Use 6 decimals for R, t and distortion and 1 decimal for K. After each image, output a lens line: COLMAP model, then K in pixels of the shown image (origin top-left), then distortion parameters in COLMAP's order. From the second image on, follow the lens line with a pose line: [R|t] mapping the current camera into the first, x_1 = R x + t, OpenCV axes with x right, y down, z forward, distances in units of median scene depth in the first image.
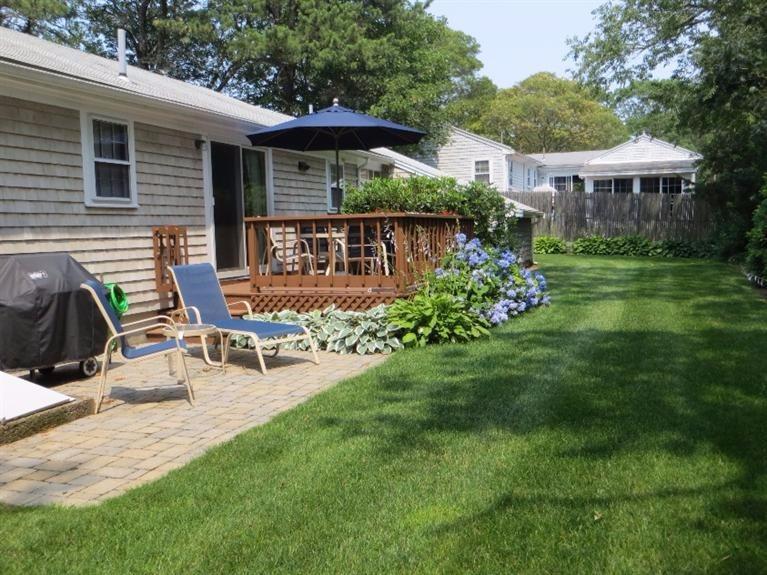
lens RADIAL K [[761.2, 0, 384.8], [0, 761.2, 286.1], [0, 0, 1]] dist [-0.014205, 0.000000]
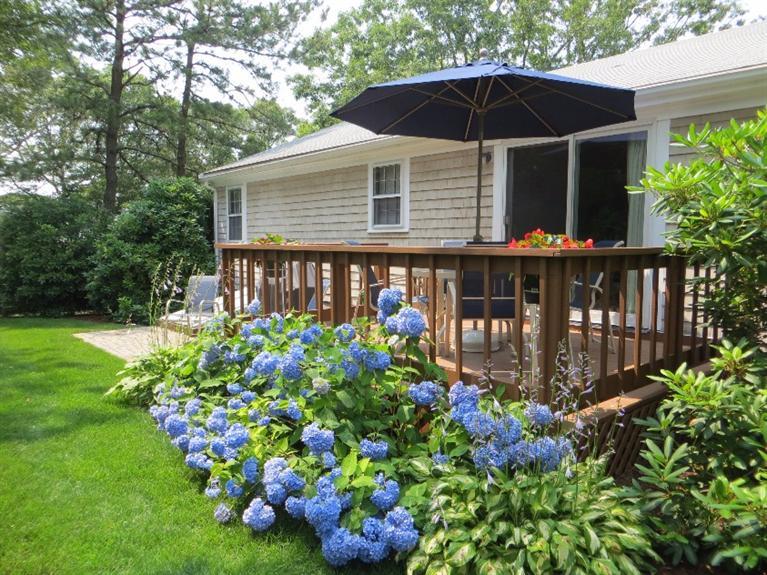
lens RADIAL K [[580.1, 0, 384.5], [0, 580.1, 290.9], [0, 0, 1]] dist [-0.005496, -0.009726]
pose [[-0.475332, 0.089926, -0.875199, 0.537751], [-0.060819, 0.989024, 0.134653, -0.145973], [0.877702, 0.117234, -0.464646, 1.551990]]
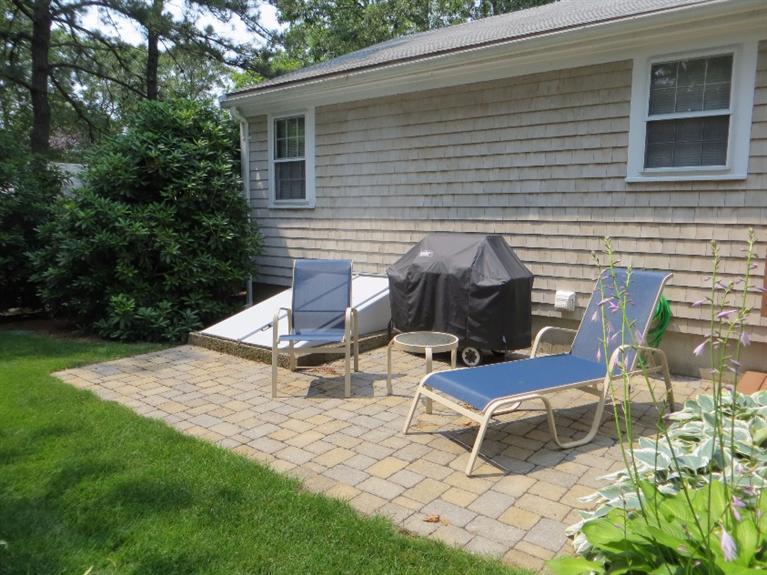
lens RADIAL K [[580.1, 0, 380.9], [0, 580.1, 284.2], [0, 0, 1]] dist [-0.005496, -0.009726]
pose [[-0.315988, 0.138986, -0.938528, 0.274644], [-0.068433, 0.983297, 0.168656, -0.085362], [0.946292, 0.117519, -0.301199, 0.963684]]
